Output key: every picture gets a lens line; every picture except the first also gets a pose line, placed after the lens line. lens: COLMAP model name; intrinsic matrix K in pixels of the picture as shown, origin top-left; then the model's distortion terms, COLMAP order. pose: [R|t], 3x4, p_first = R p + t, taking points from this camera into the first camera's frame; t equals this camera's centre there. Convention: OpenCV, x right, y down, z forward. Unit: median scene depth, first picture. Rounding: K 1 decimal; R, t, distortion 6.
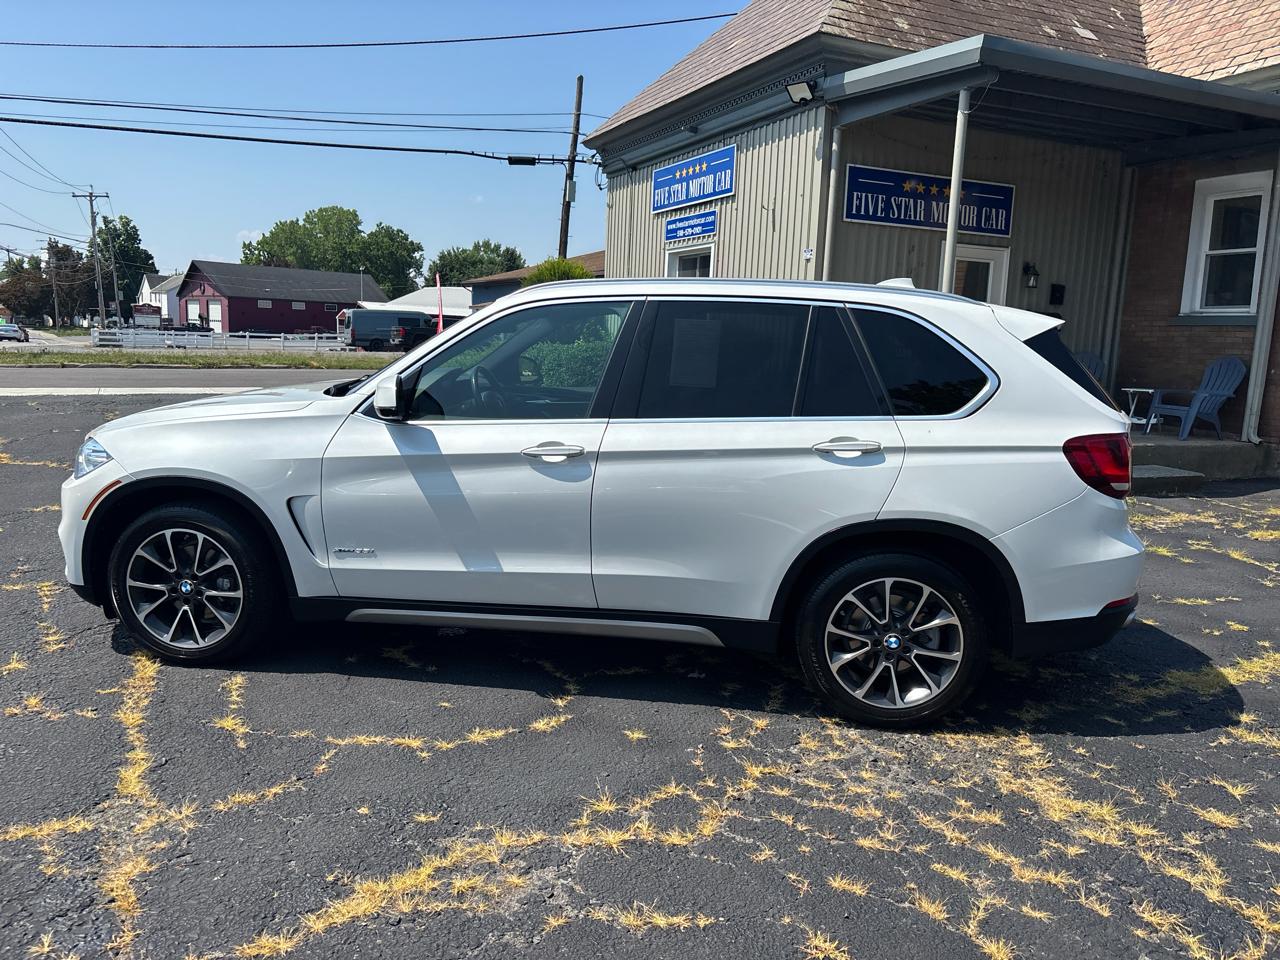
lens RADIAL K [[968.2, 0, 634.4], [0, 968.2, 471.0], [0, 0, 1]] dist [0.042937, -0.044174]
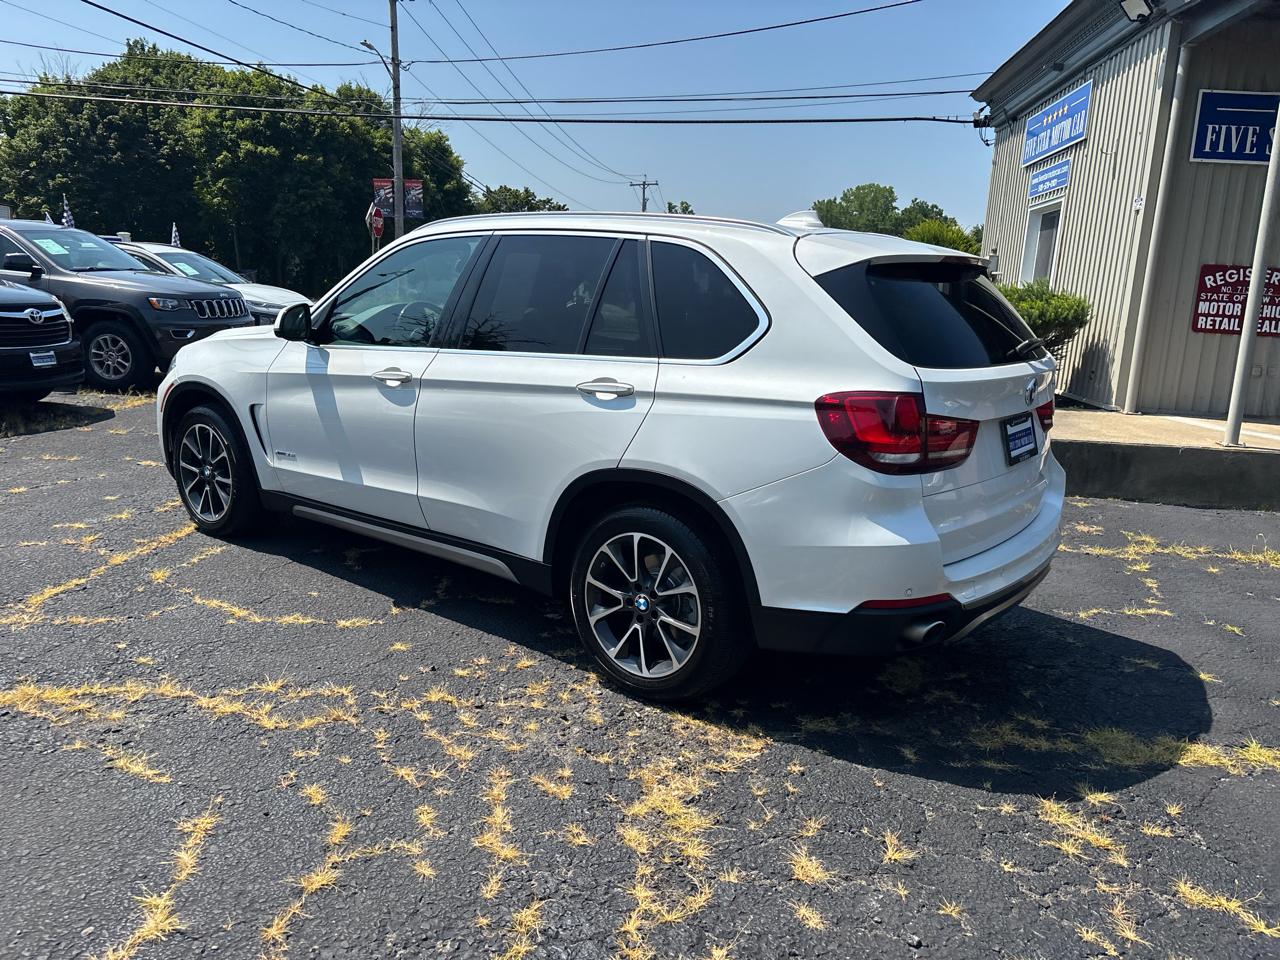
lens RADIAL K [[973.7, 0, 634.3], [0, 973.7, 454.1], [0, 0, 1]] dist [0.025664, -0.010645]
pose [[0.861429, 0.095876, -0.498746, 0.685042], [-0.093447, 0.995175, 0.029906, 0.007913], [0.499207, 0.020845, 0.866232, 0.192830]]
